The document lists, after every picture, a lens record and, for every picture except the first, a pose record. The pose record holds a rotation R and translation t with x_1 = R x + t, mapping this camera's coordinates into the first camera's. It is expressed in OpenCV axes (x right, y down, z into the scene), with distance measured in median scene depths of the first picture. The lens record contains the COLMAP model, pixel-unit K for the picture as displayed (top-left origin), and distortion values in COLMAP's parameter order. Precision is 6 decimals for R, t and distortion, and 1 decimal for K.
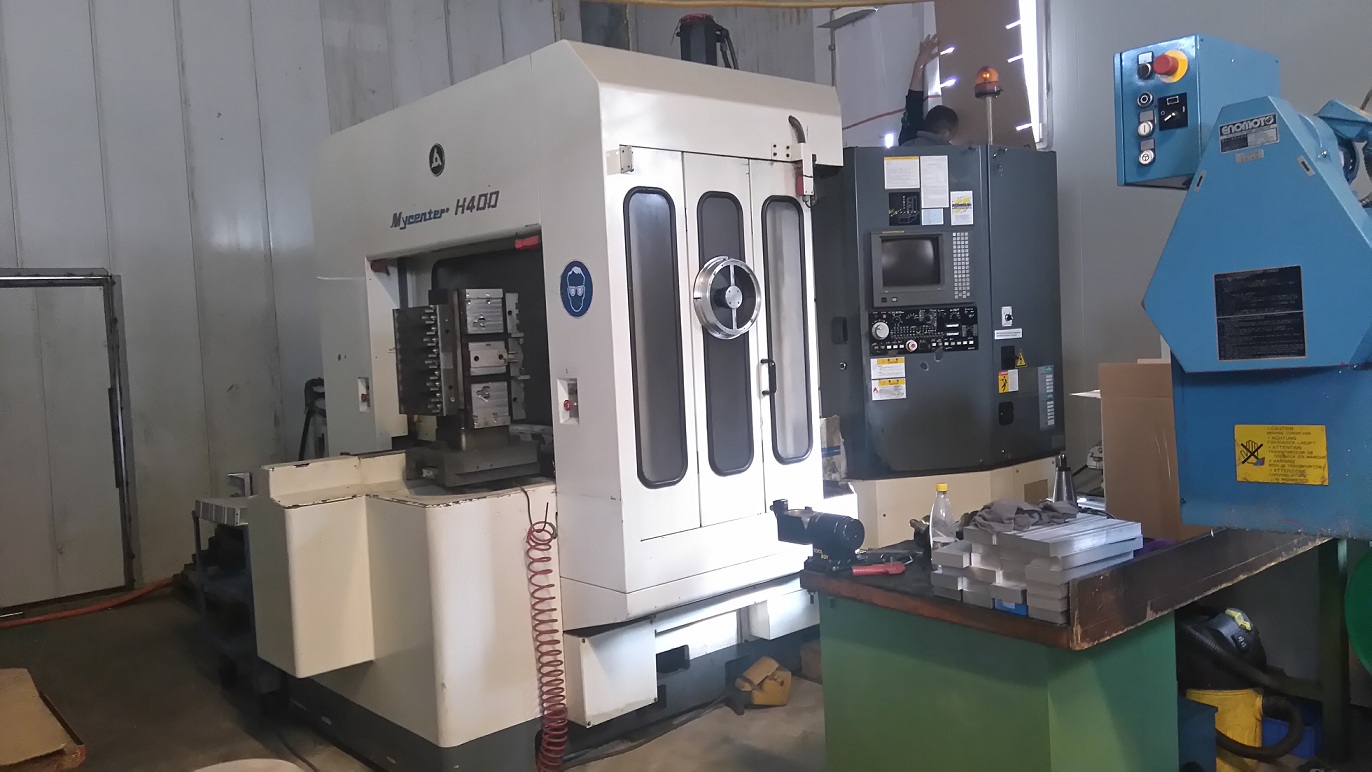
lens RADIAL K [[1042.7, 0, 686.0], [0, 1042.7, 386.0], [0, 0, 1]] dist [0.125771, -0.135833]
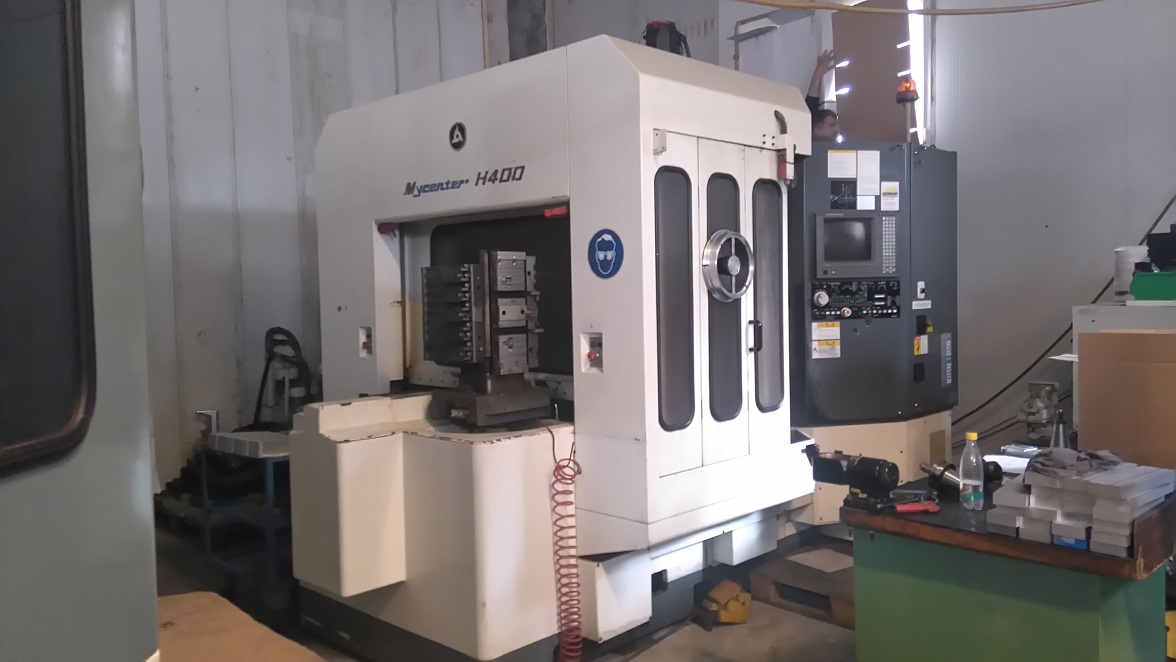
lens RADIAL K [[893.7, 0, 588.0], [0, 893.7, 331.0], [0, 0, 1]] dist [0.125771, -0.135833]
pose [[0.996627, 0.026542, 0.077652, -0.177291], [-0.025459, 0.999565, -0.014902, 0.005225], [-0.078013, 0.012875, 0.996869, 0.030284]]
